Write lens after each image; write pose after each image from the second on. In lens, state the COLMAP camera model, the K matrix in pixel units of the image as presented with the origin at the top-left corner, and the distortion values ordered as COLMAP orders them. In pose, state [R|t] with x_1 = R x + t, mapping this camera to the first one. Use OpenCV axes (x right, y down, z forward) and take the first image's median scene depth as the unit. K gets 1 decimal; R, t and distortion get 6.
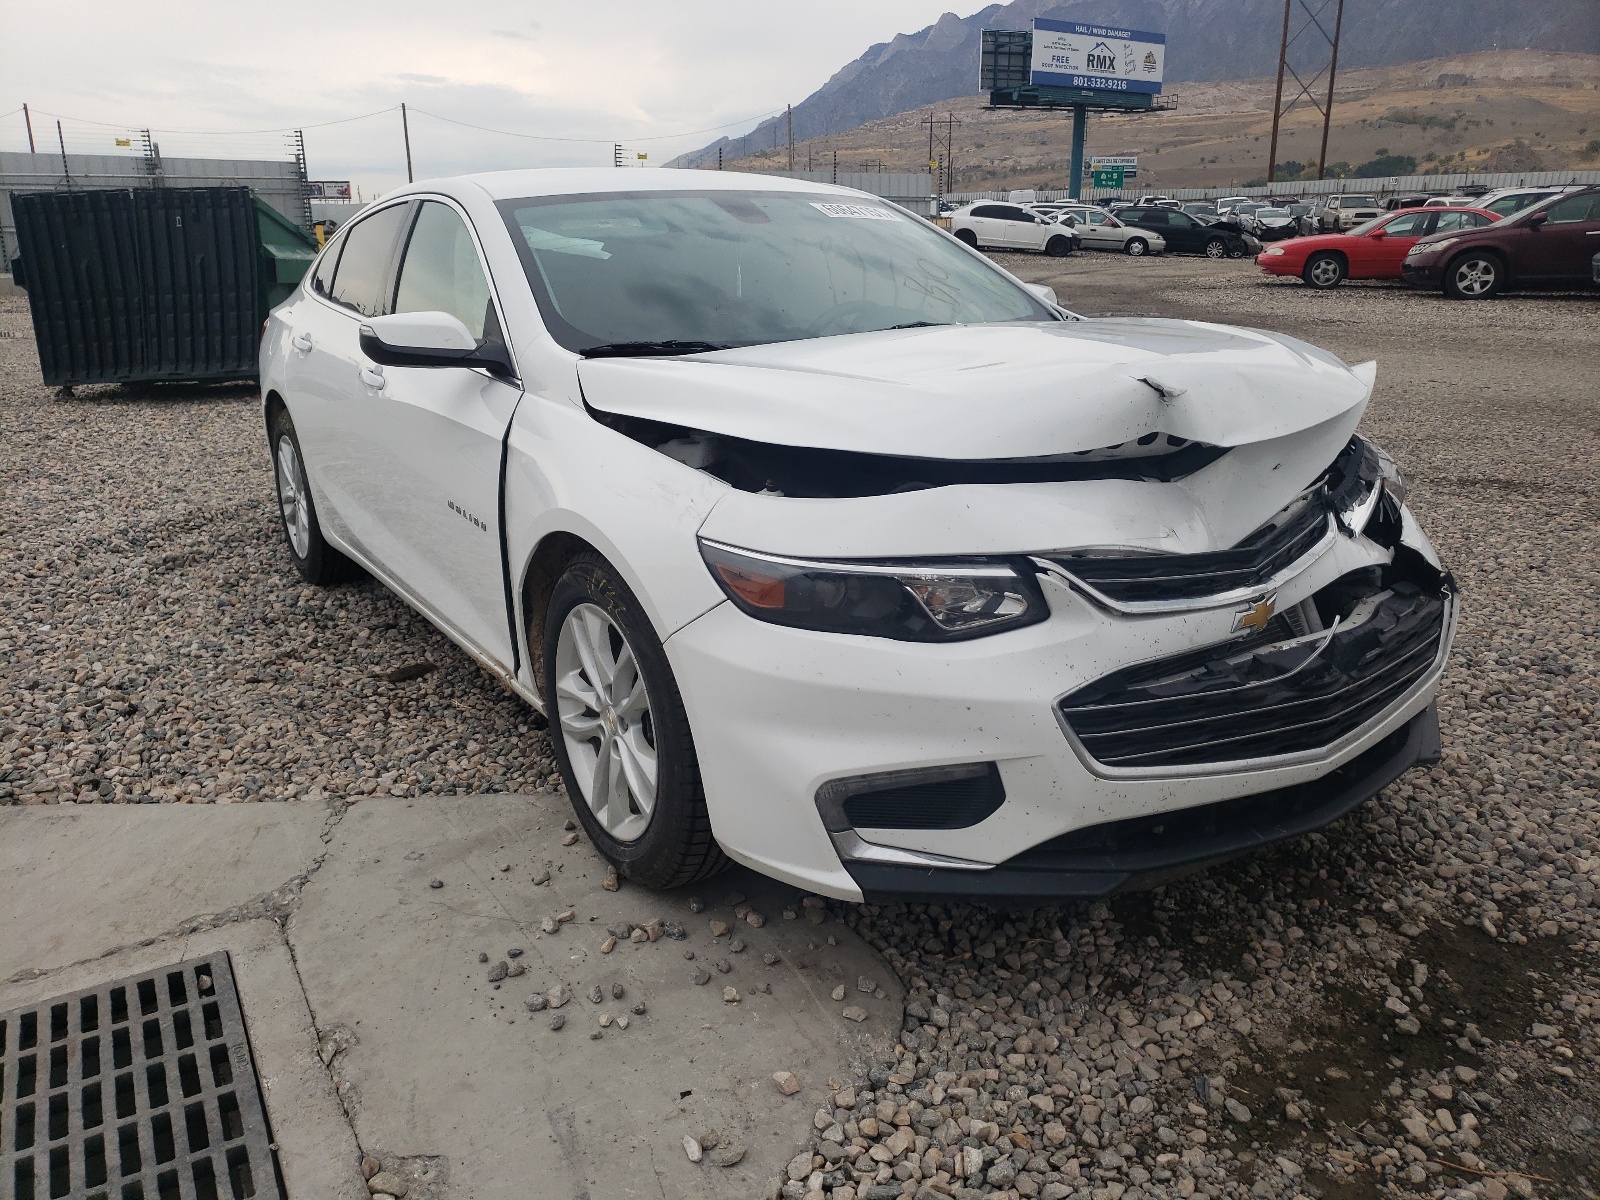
lens RADIAL K [[1200.1, 0, 800.0], [0, 1200.1, 600.0], [0, 0, 1]] dist [0.019670, 0.003301]
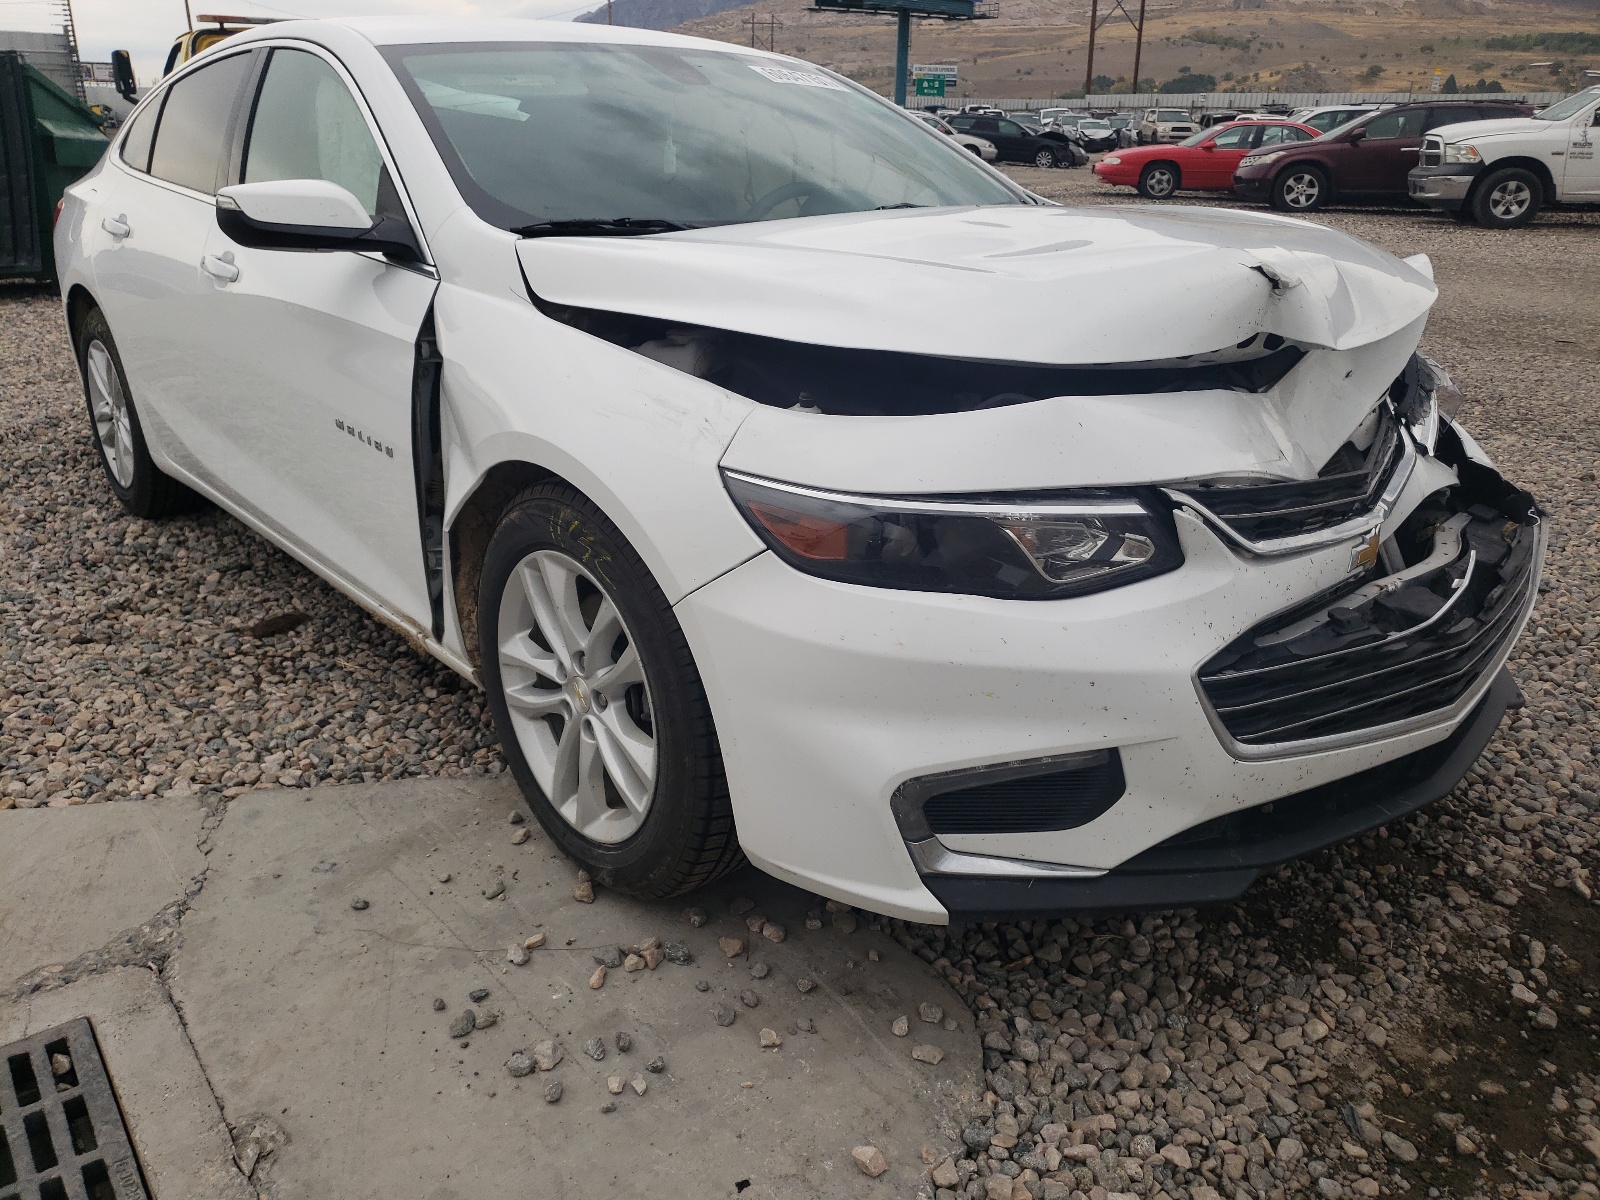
lens RADIAL K [[1213.8, 0, 795.6], [0, 1213.8, 578.9], [0, 0, 1]] dist [-0.025254, 0.067669]
pose [[0.991089, -0.024402, 0.130951, -0.125438], [0.017138, 0.998266, 0.056318, -0.021121], [-0.132098, -0.053572, 0.989788, 0.194364]]
